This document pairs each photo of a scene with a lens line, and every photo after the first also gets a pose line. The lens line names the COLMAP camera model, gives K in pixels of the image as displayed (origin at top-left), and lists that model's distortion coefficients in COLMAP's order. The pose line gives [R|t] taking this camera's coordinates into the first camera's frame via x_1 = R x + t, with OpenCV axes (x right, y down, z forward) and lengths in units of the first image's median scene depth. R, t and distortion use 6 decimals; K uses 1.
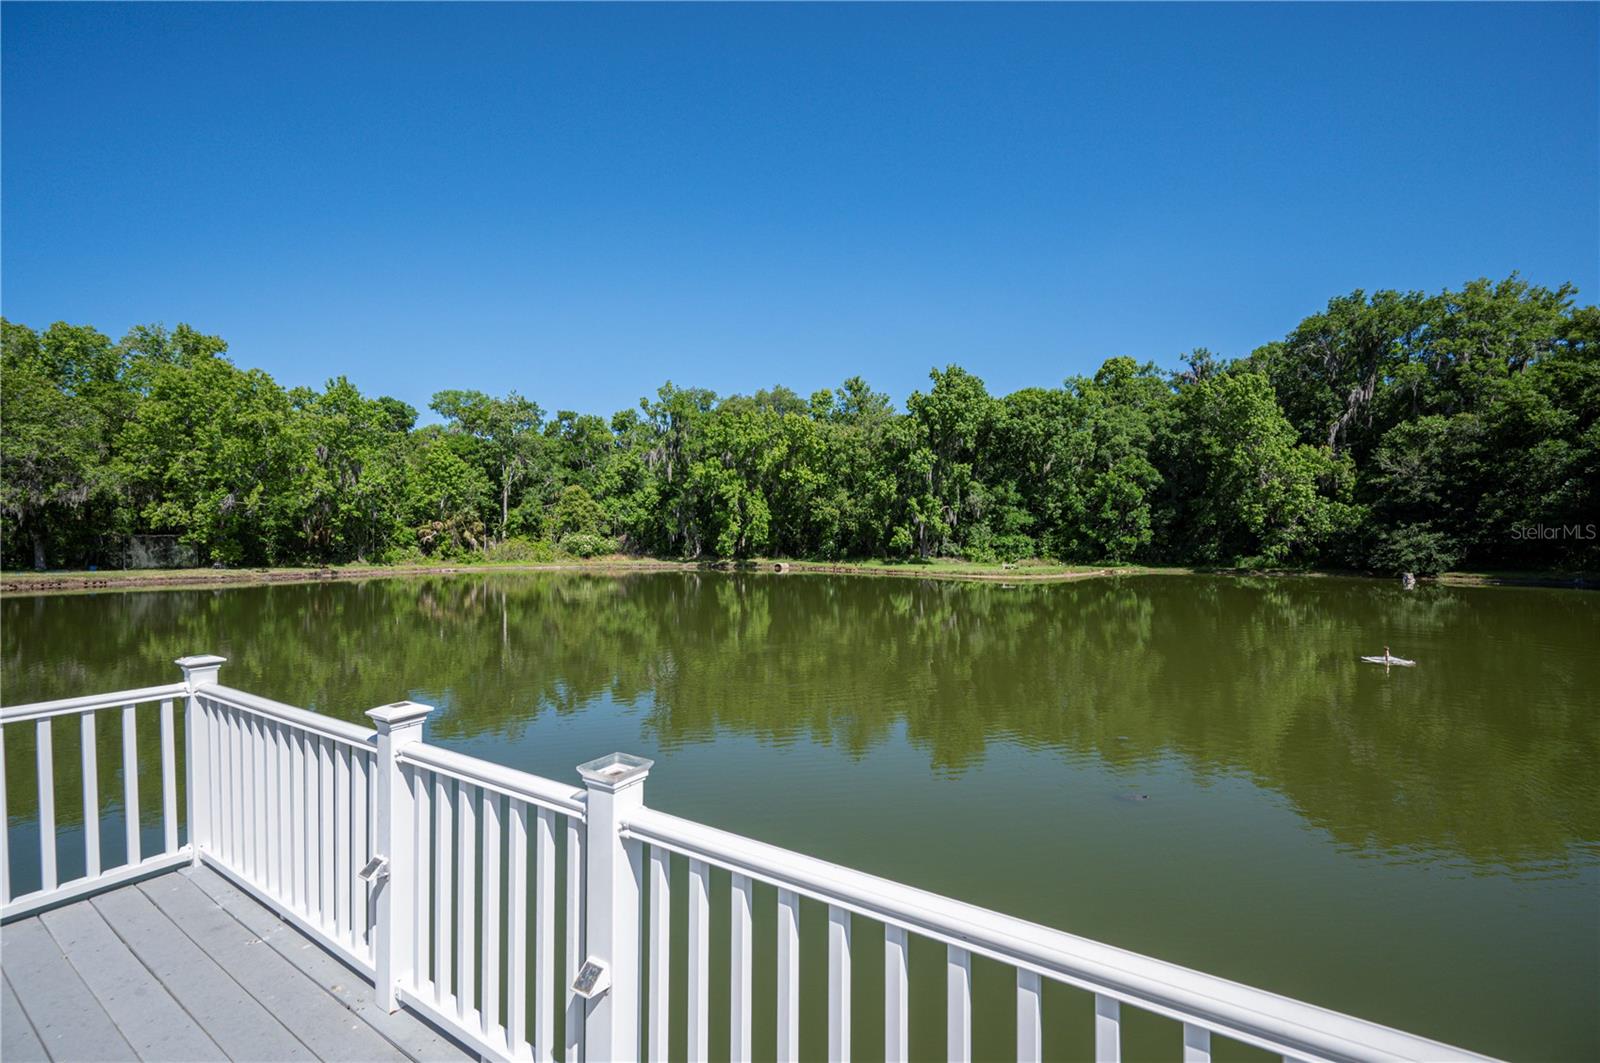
lens RADIAL K [[649.2, 0, 800.1], [0, 649.2, 539.0], [0, 0, 1]] dist [-0.001580, -0.000206]
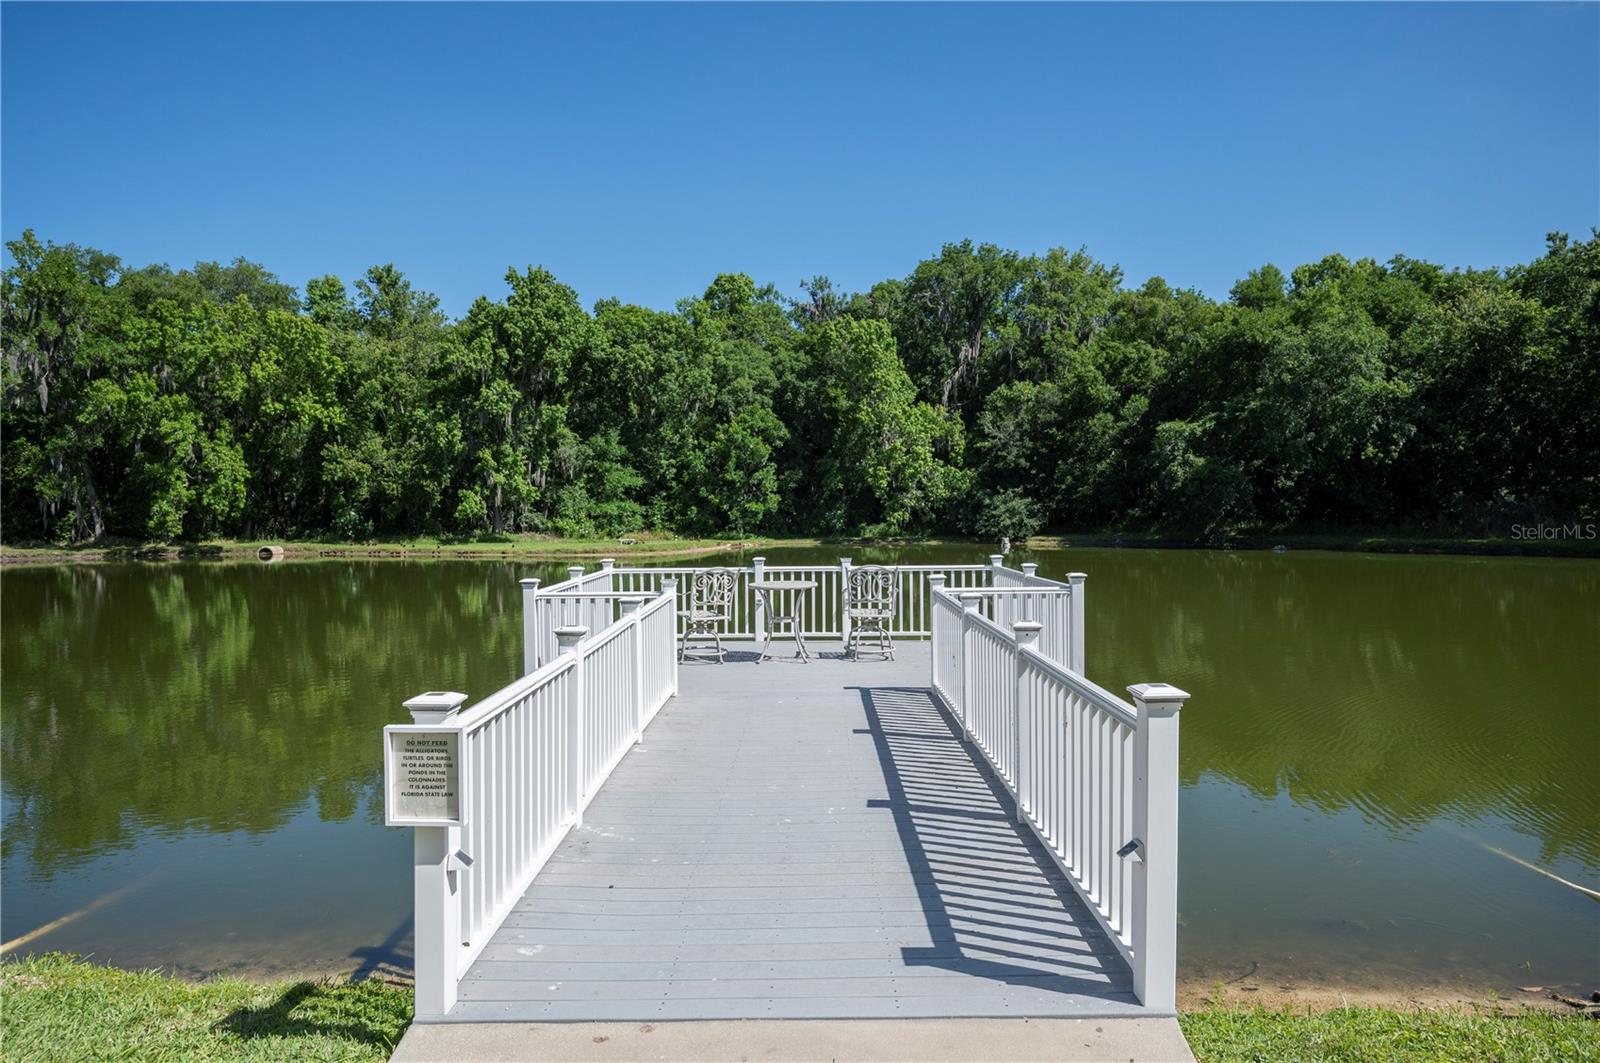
lens RADIAL K [[1028.7, 0, 800.0], [0, 1028.7, 531.5], [0, 0, 1]] dist [0.000073, -0.000483]
pose [[0.852150, -0.019027, 0.522952, -0.124717], [0.005583, 0.999612, 0.027271, -0.002183], [-0.523268, -0.020319, 0.851926, -0.142933]]
